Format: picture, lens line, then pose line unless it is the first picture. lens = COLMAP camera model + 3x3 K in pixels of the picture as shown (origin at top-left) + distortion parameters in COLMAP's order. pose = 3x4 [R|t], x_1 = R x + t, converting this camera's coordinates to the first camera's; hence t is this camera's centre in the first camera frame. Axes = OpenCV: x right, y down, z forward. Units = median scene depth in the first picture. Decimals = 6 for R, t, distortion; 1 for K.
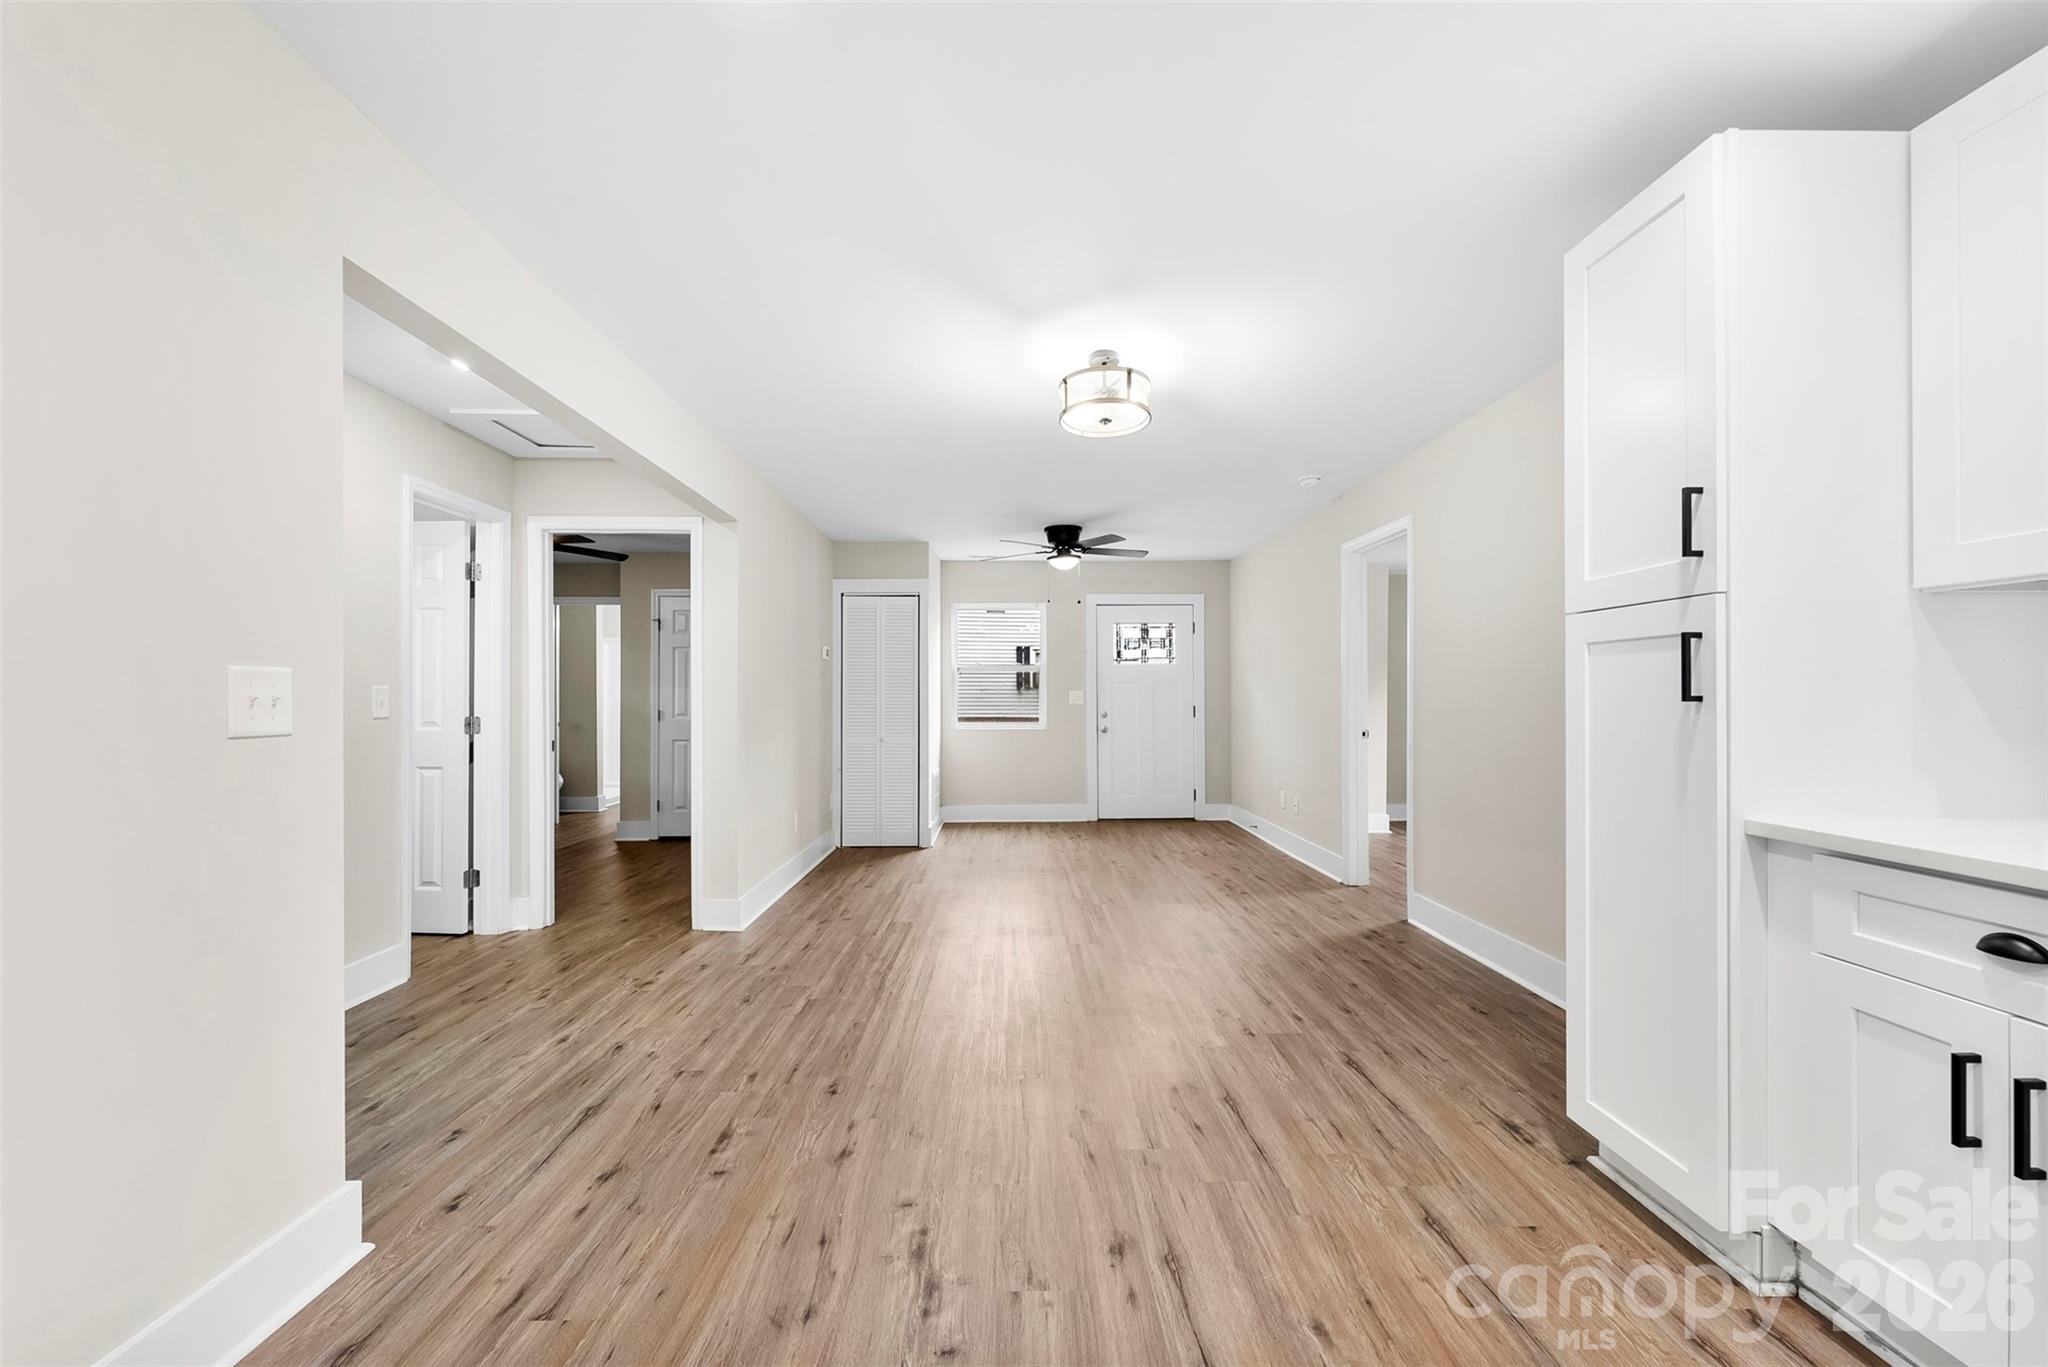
lens RADIAL K [[837.0, 0, 1028.3], [0, 837.0, 691.5], [0, 0, 1]] dist [0.003362, -0.000389]
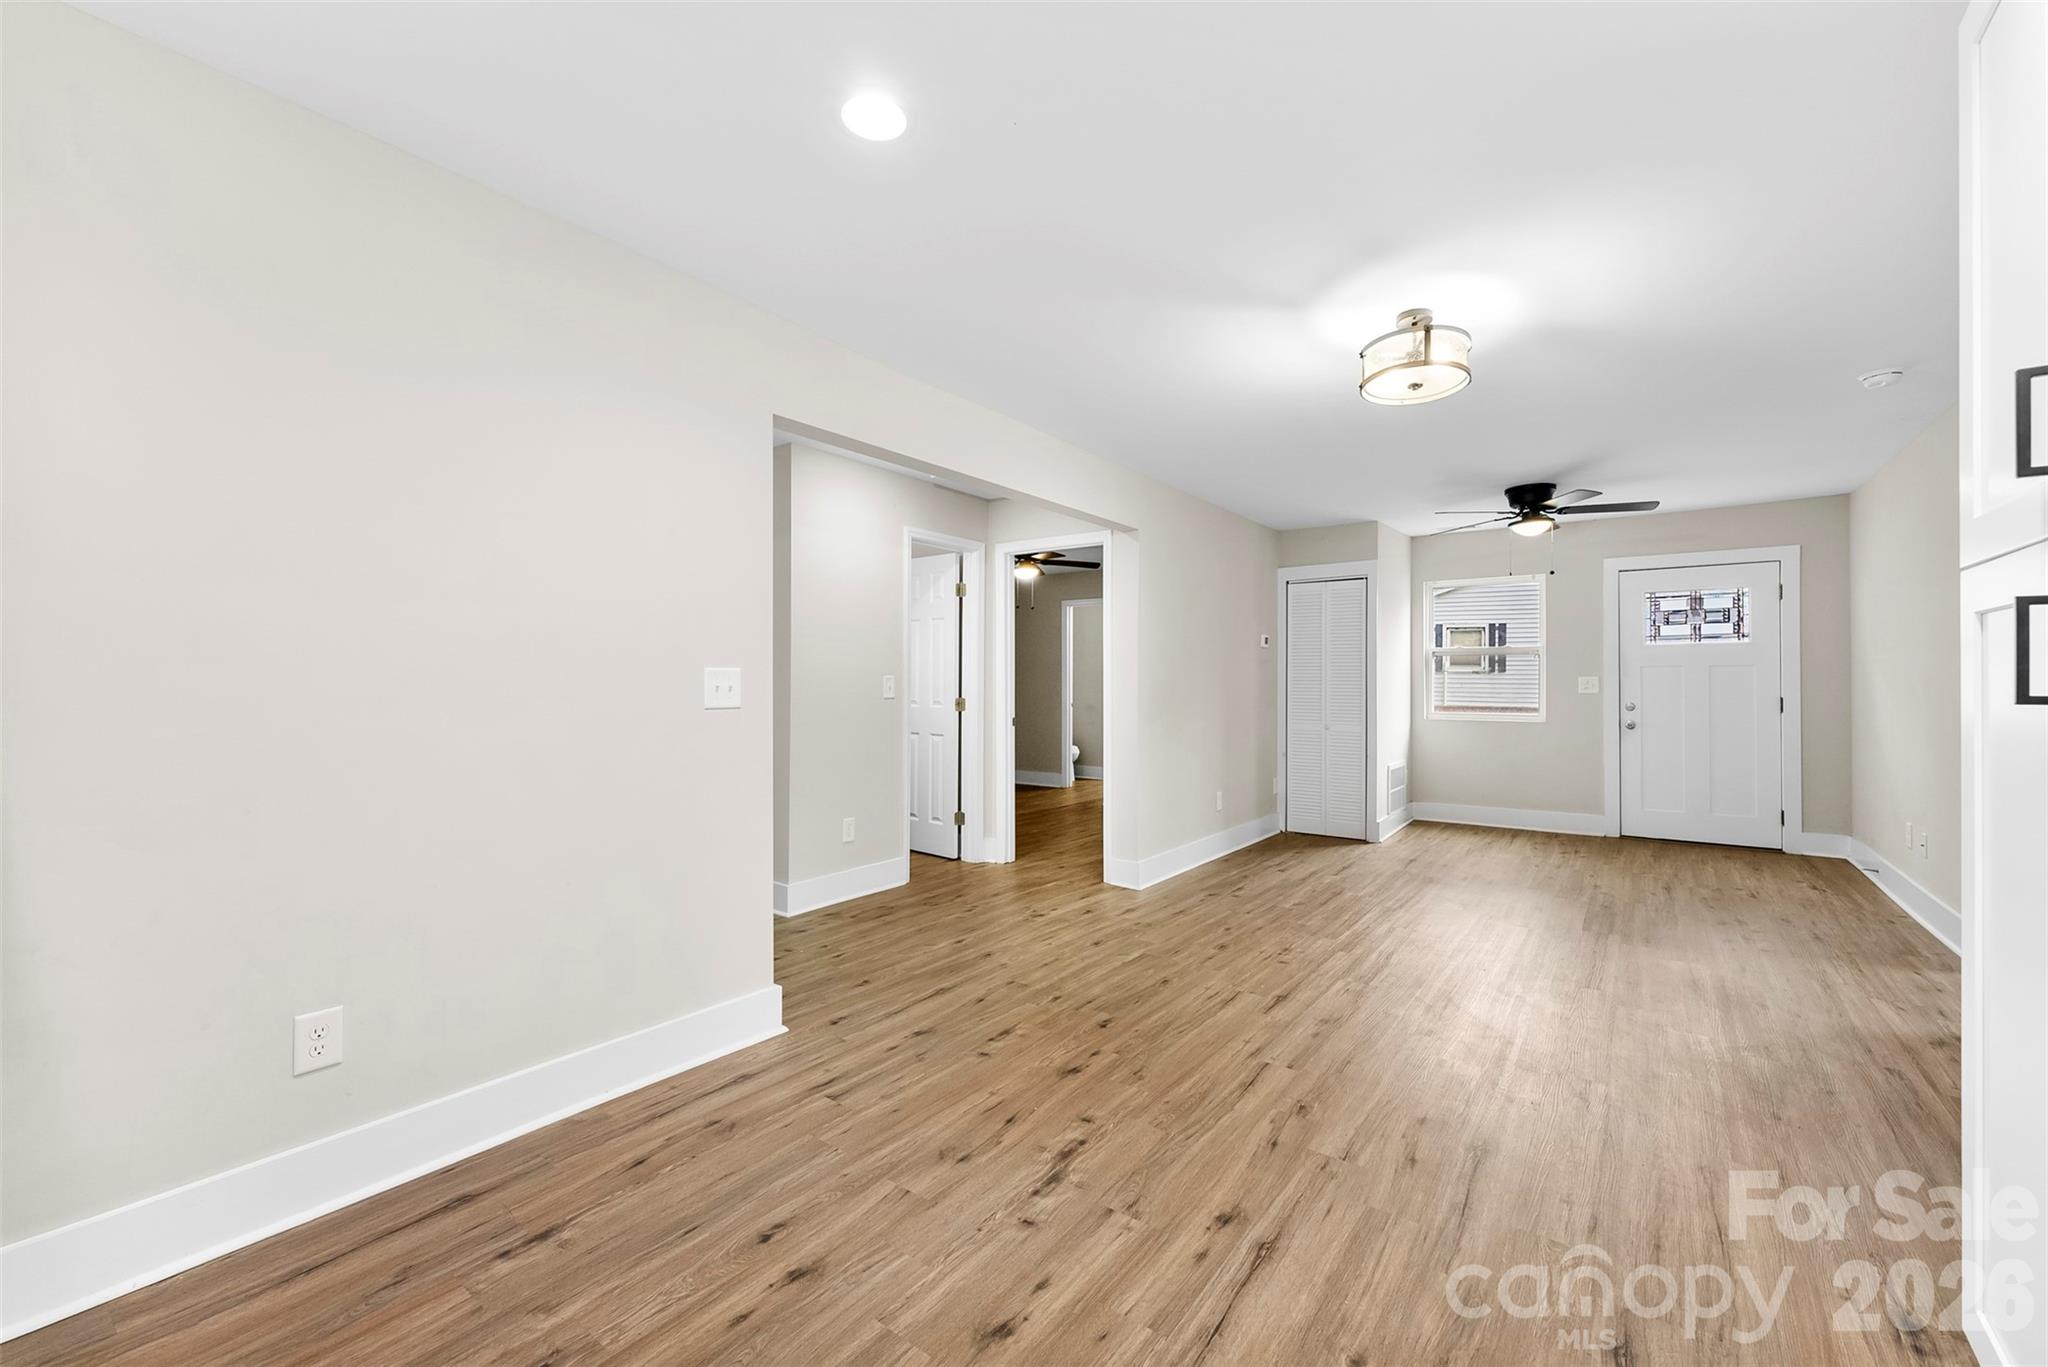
lens RADIAL K [[837.0, 0, 1027.1], [0, 837.0, 676.2], [0, 0, 1]] dist [0.003362, -0.000389]
pose [[0.787383, -0.001041, -0.616463, 0.272227], [0.001223, 0.999999, -0.000126, -0.005119], [0.616462, -0.000655, 0.787384, 0.013300]]
